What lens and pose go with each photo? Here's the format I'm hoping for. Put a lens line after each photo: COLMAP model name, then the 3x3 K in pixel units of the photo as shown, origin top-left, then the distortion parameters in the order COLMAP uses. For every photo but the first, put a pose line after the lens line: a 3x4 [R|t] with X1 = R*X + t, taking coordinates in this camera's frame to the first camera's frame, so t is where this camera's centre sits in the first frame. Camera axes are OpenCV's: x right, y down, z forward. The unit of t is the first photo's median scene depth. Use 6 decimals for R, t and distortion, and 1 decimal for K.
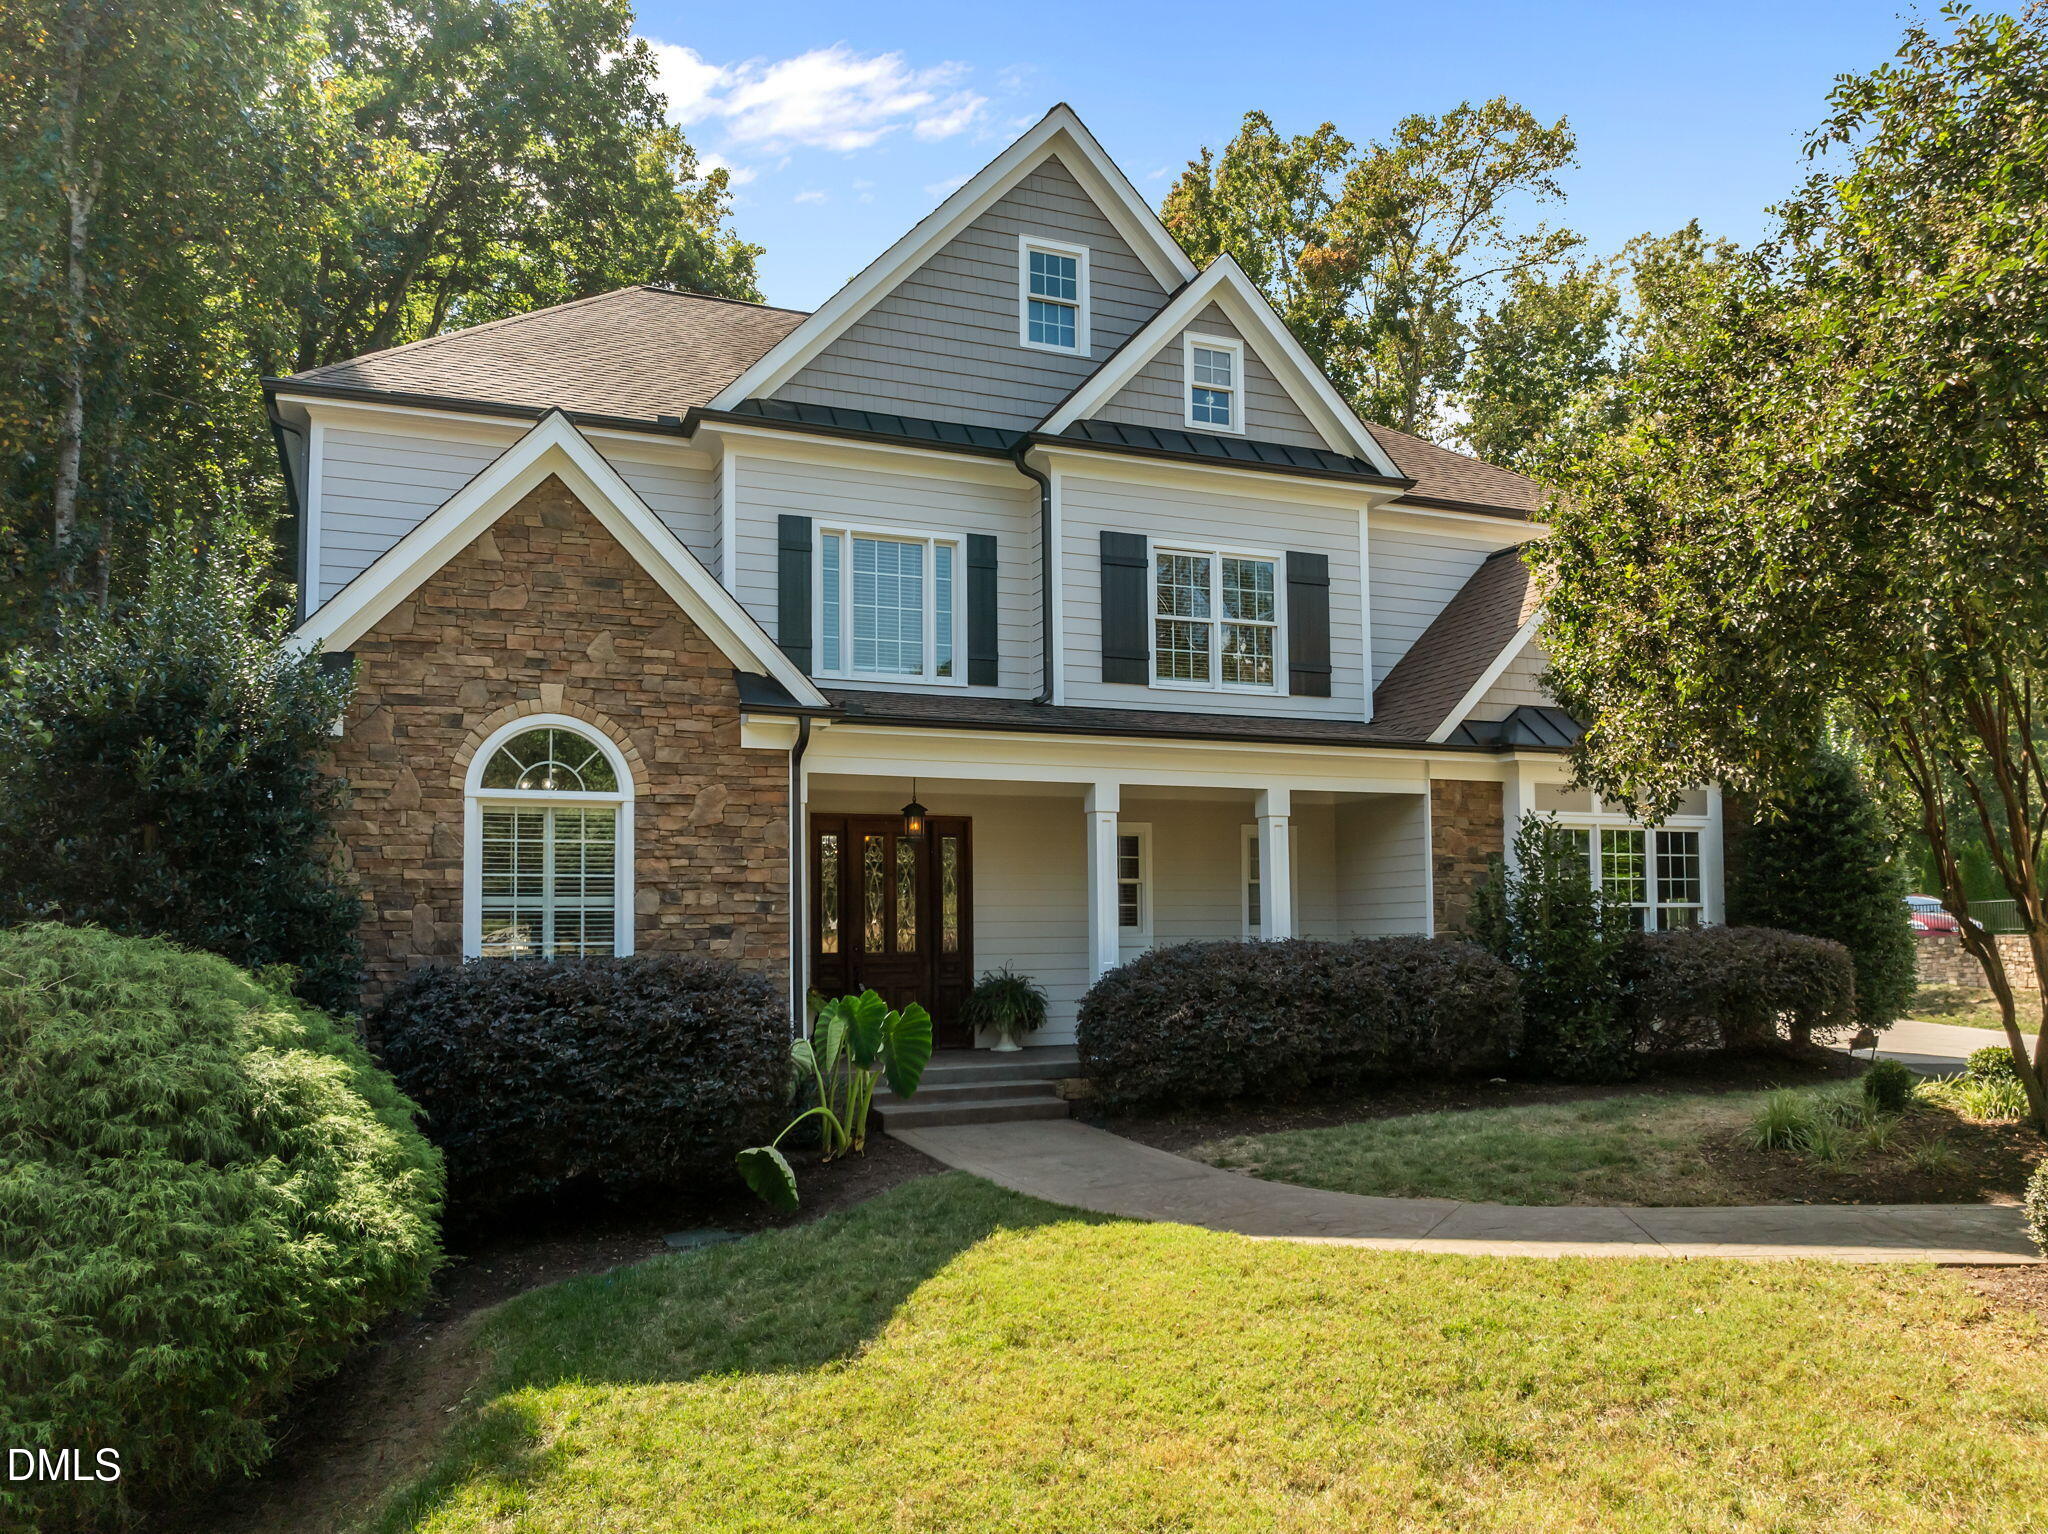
lens RADIAL K [[1471.6, 0, 1024.0], [0, 1471.6, 767.0], [0, 0, 1]] dist [-0.016289, 0.002993]
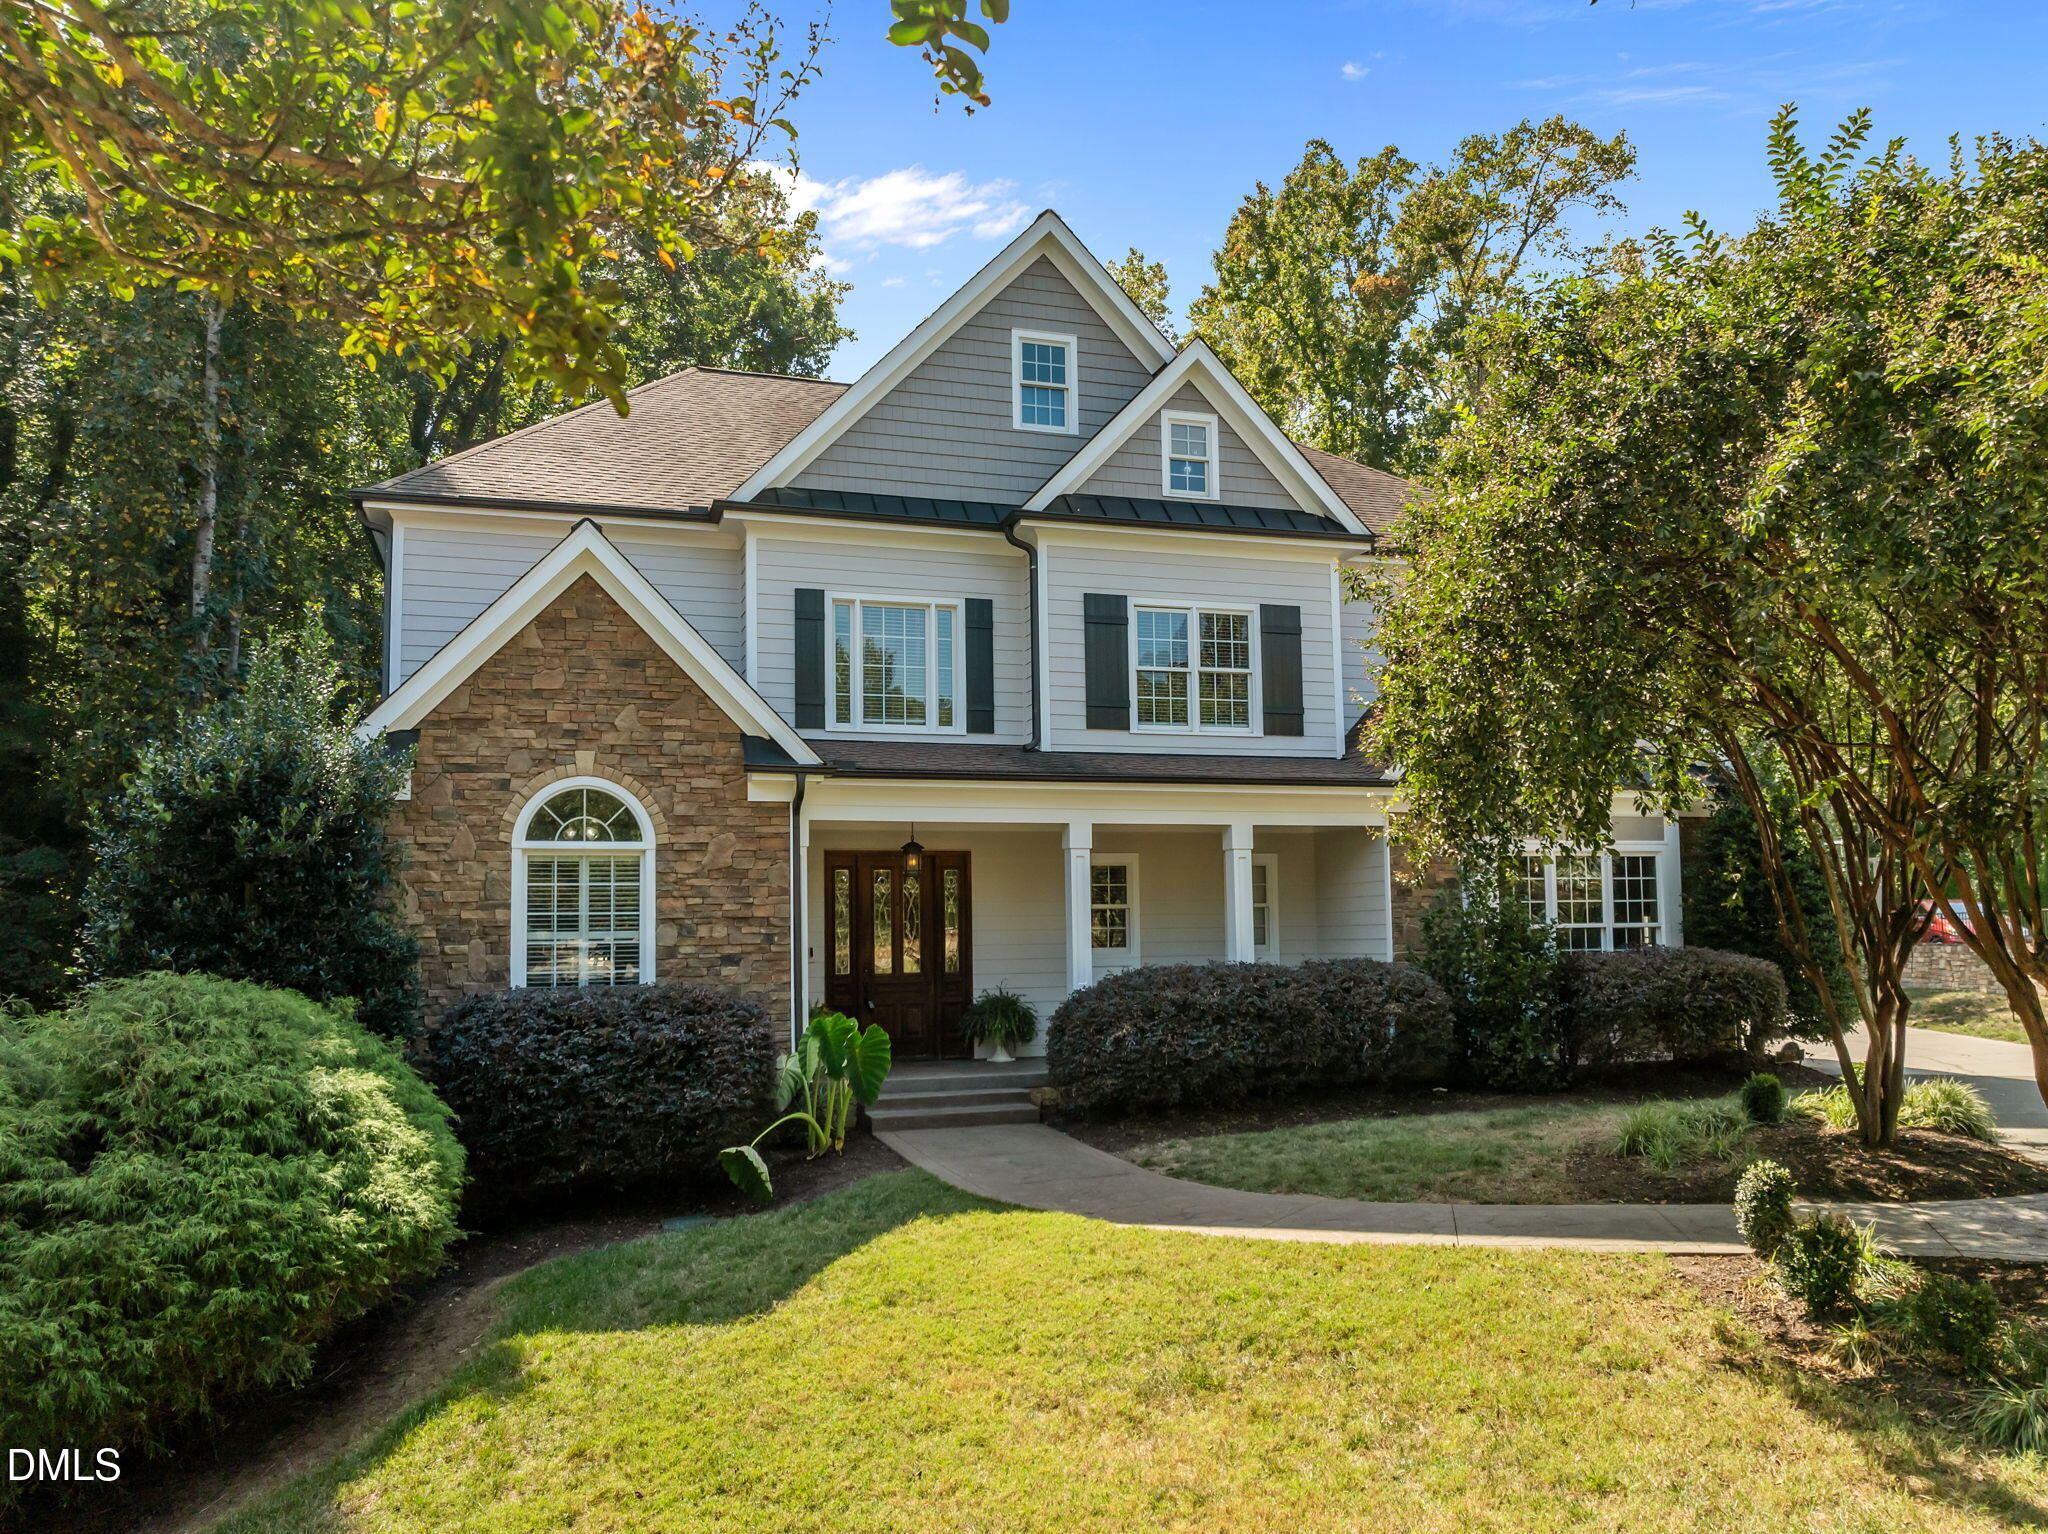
lens RADIAL K [[1470.0, 0, 1029.7], [0, 1470.0, 730.9], [0, 0, 1]] dist [-0.007500, -0.011921]
pose [[0.997053, -0.015316, -0.075174, 0.109480], [0.013509, 0.999609, -0.024485, -0.034326], [0.075520, 0.023397, 0.996870, -0.132872]]
